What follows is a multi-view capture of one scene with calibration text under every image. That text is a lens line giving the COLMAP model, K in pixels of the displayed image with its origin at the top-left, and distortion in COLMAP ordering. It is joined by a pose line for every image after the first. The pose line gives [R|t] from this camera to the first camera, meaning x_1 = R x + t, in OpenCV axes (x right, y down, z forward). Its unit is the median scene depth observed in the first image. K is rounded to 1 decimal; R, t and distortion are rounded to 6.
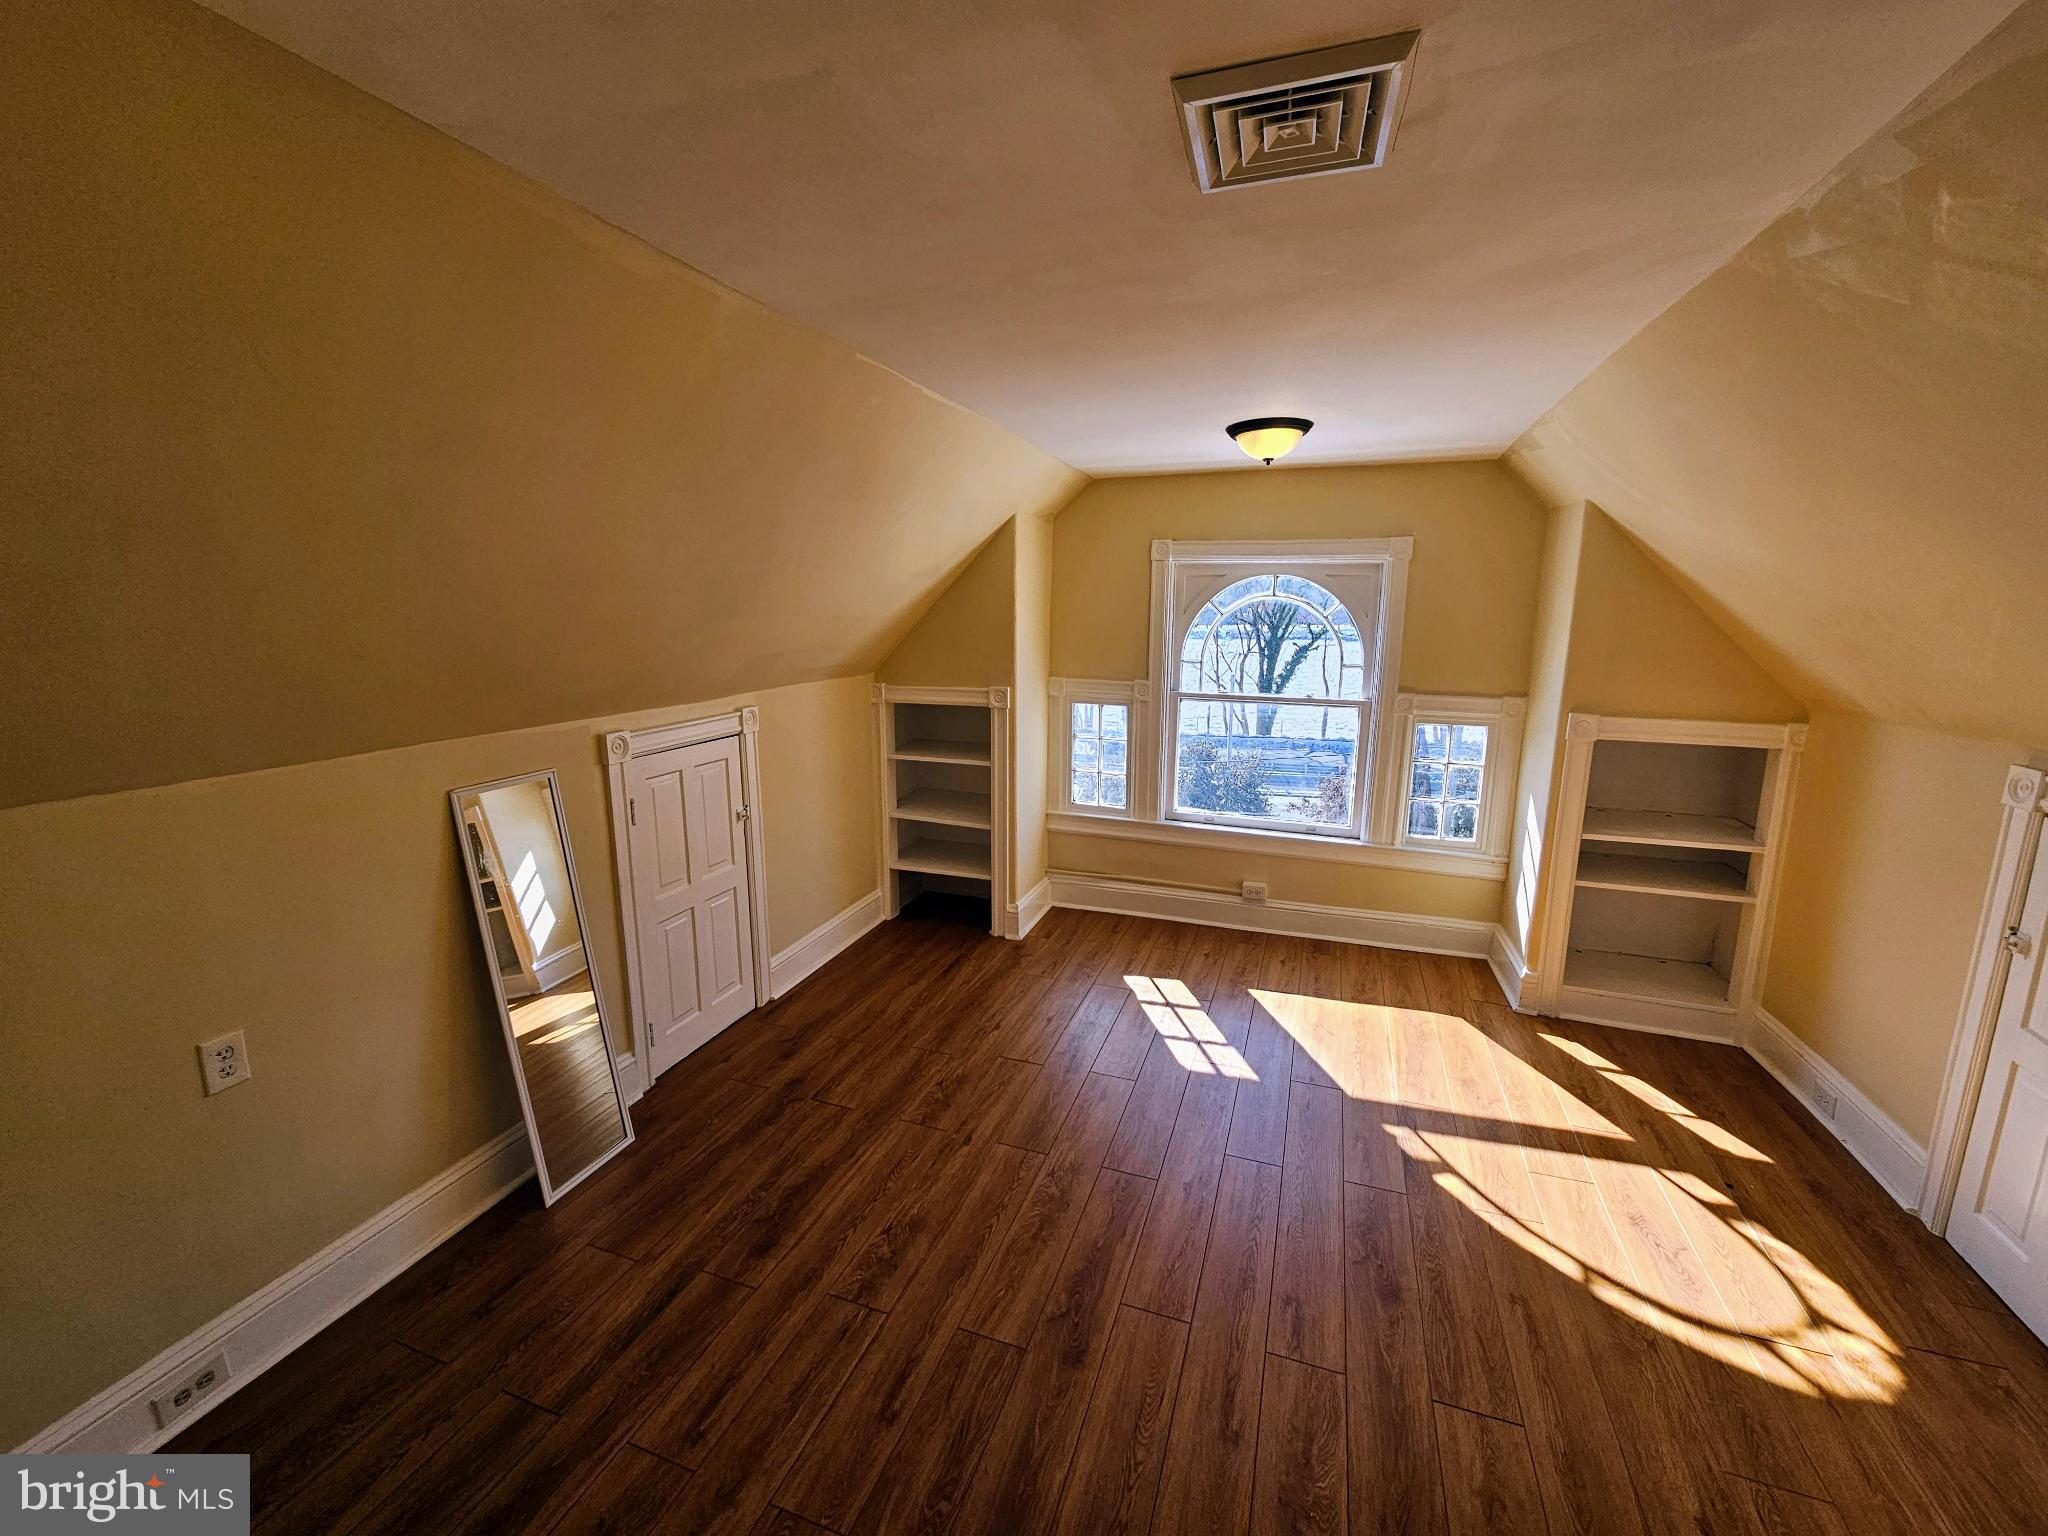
lens RADIAL K [[843.3, 0, 1024.0], [0, 843.3, 768.0], [0, 0, 1]] dist [0.000229, -0.000035]
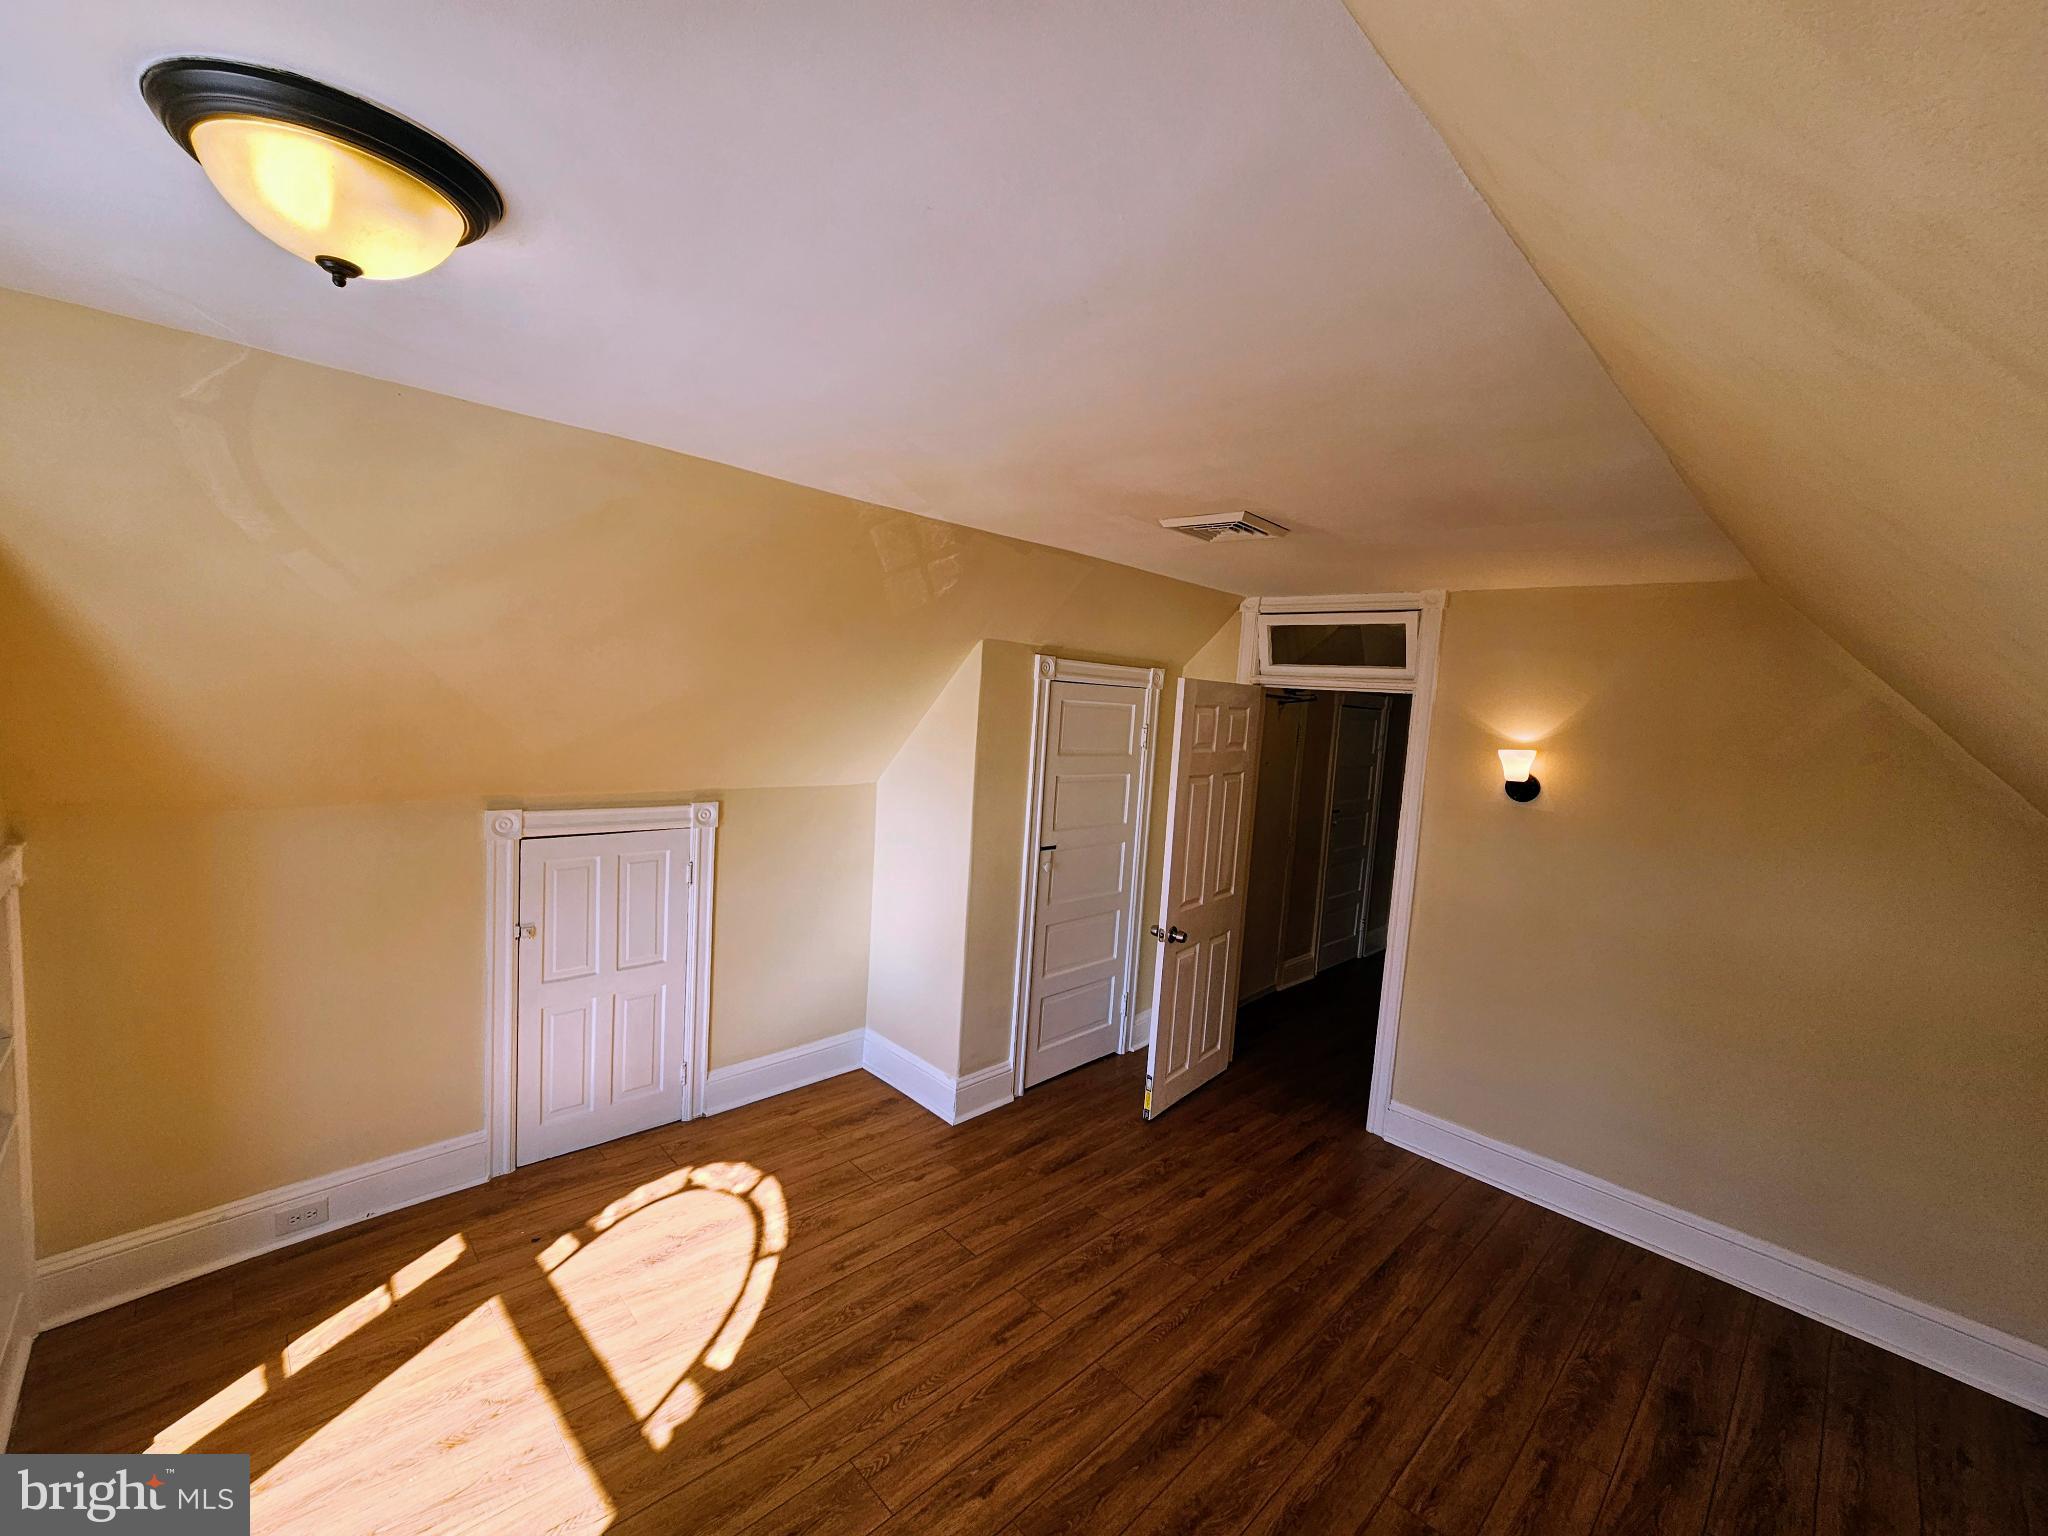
lens RADIAL K [[835.5, 0, 1018.1], [0, 835.5, 769.6], [0, 0, 1]] dist [0.002035, 0.000298]
pose [[-0.894152, -0.099124, 0.436654, -0.072391], [0.020026, 0.965360, 0.260153, -0.242369], [-0.447316, 0.241361, -0.861193, 1.089047]]
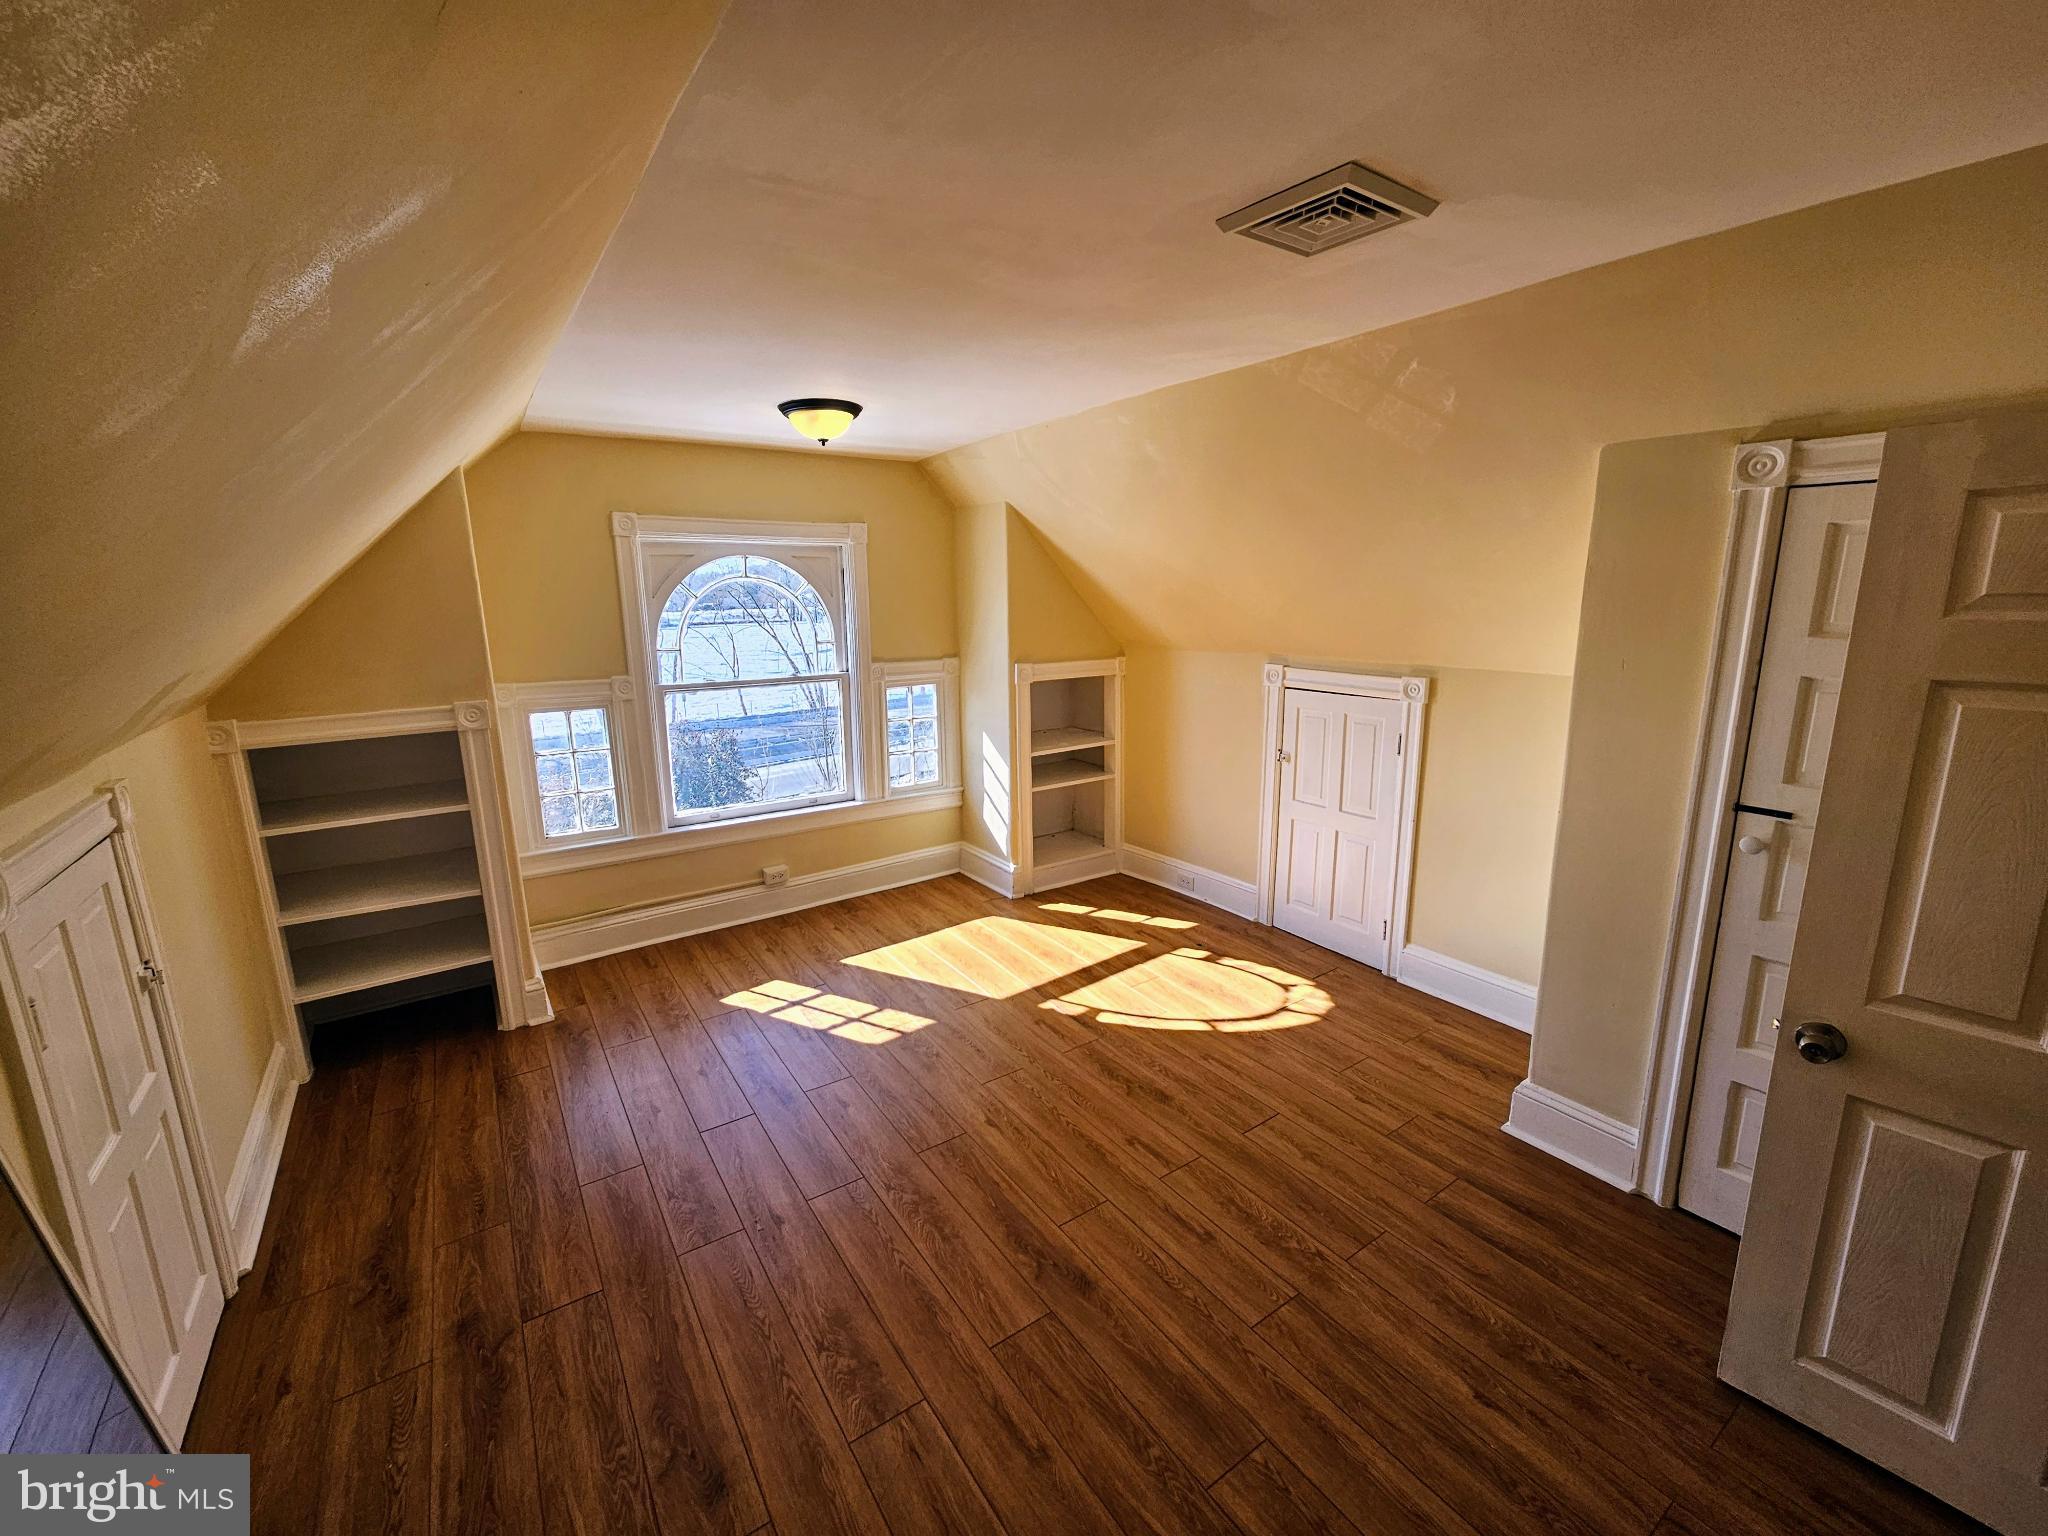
lens RADIAL K [[835.5, 0, 1018.1], [0, 835.5, 769.6], [0, 0, 1]] dist [0.002035, 0.000298]
pose [[0.585442, -0.184438, 0.789456, -0.401662], [0.170850, 0.979977, 0.102250, -0.035870], [-0.792508, 0.075017, 0.605231, 0.213521]]
